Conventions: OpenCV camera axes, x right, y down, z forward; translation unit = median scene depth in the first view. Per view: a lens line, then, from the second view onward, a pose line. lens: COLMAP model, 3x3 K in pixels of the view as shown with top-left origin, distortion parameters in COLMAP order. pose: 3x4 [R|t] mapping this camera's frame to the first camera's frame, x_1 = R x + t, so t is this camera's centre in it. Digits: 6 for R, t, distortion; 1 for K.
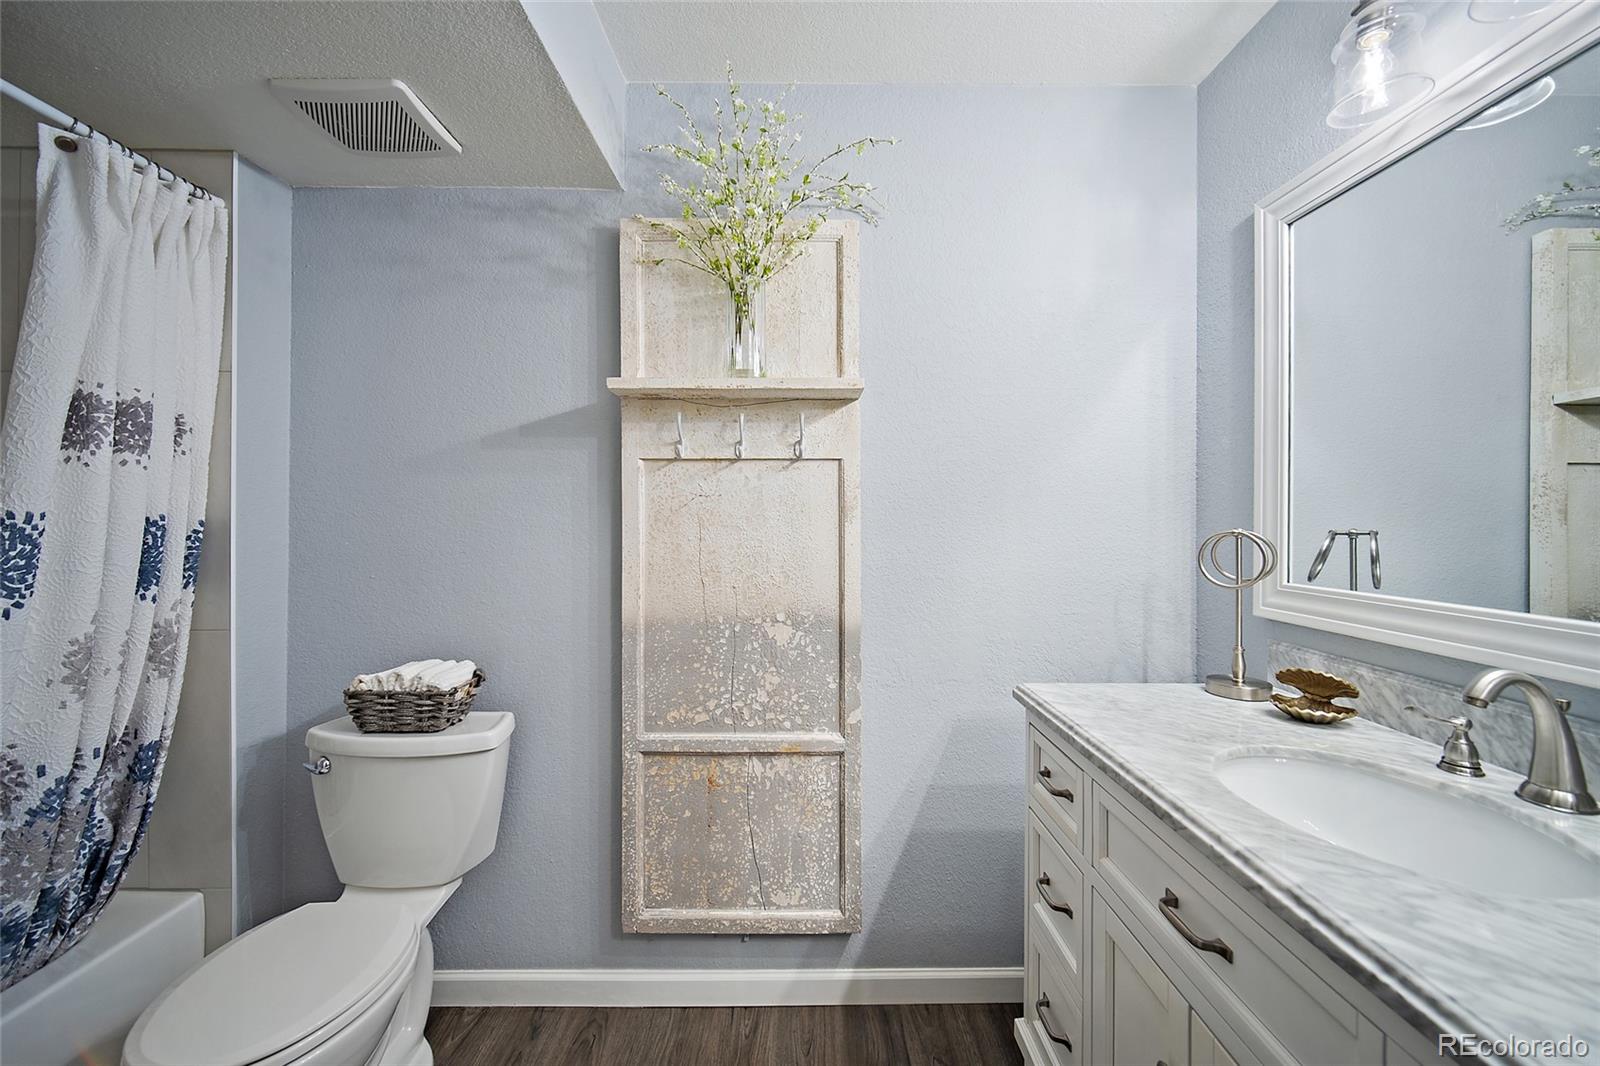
lens RADIAL K [[641.8, 0, 797.2], [0, 641.8, 539.3], [0, 0, 1]] dist [-0.001717, 0.000633]
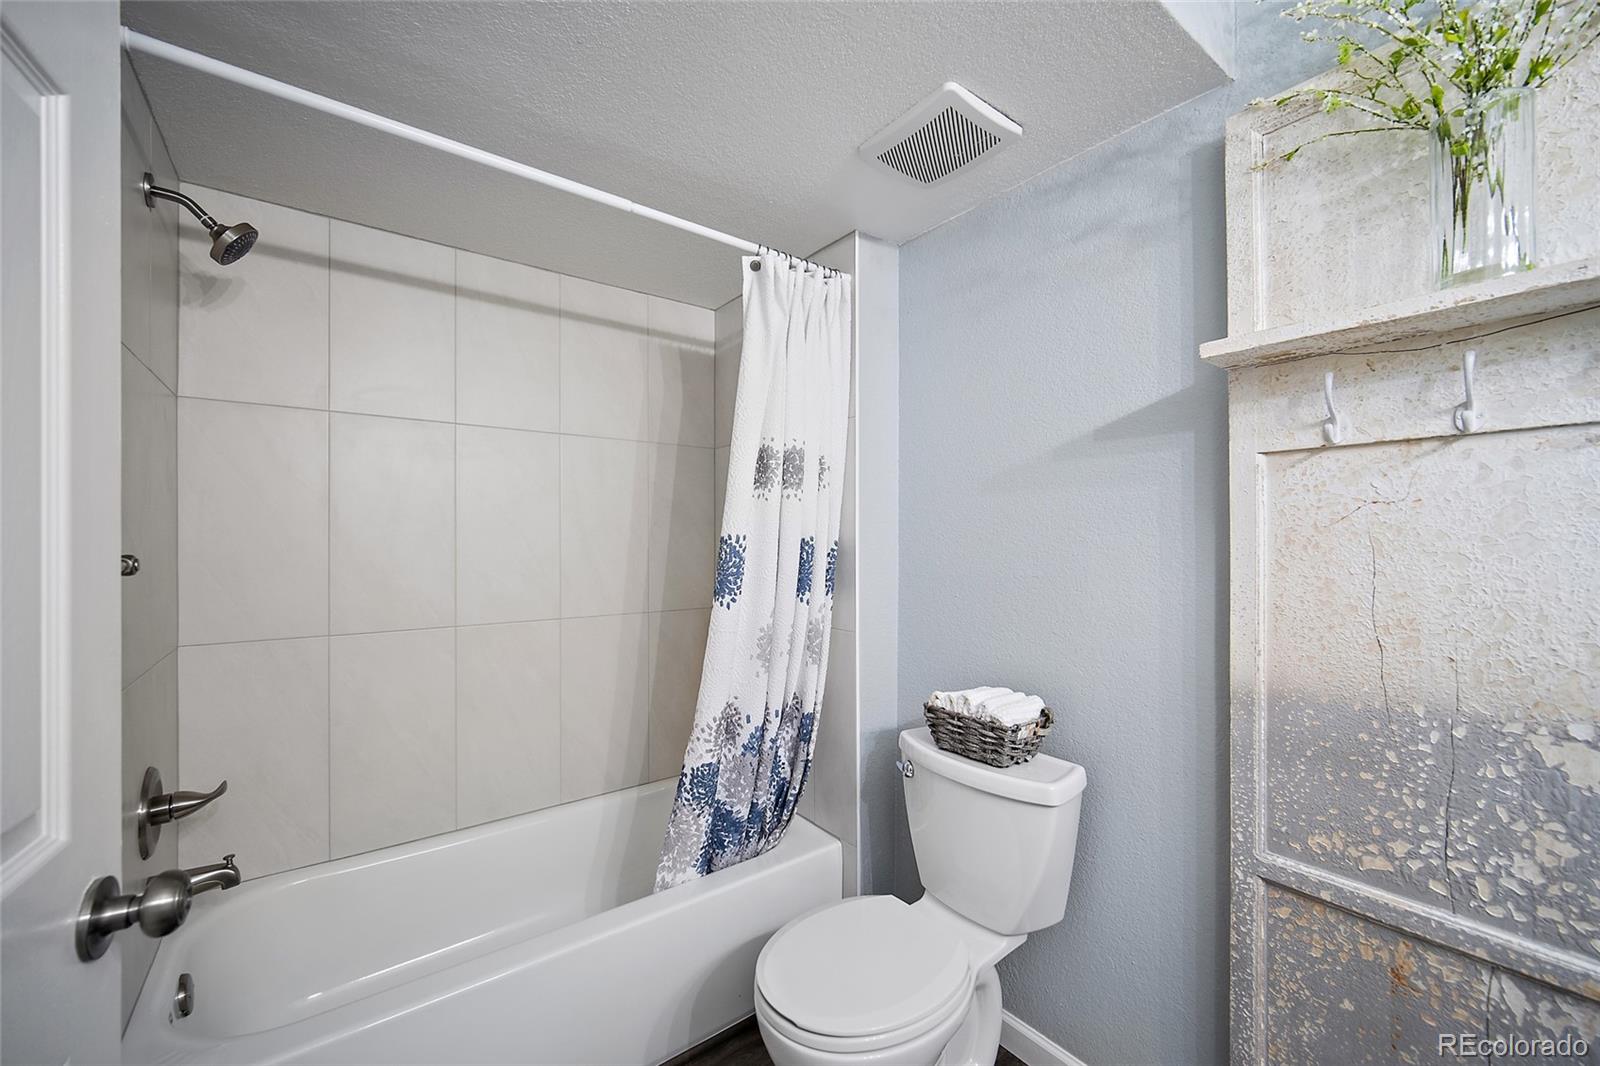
lens RADIAL K [[641.8, 0, 797.2], [0, 641.8, 539.3], [0, 0, 1]] dist [-0.001717, 0.000633]
pose [[0.607794, 0.000406, -0.794095, 0.000873], [-0.026408, 0.999457, -0.019702, -0.006381], [0.793655, 0.032945, 0.607475, 0.199189]]
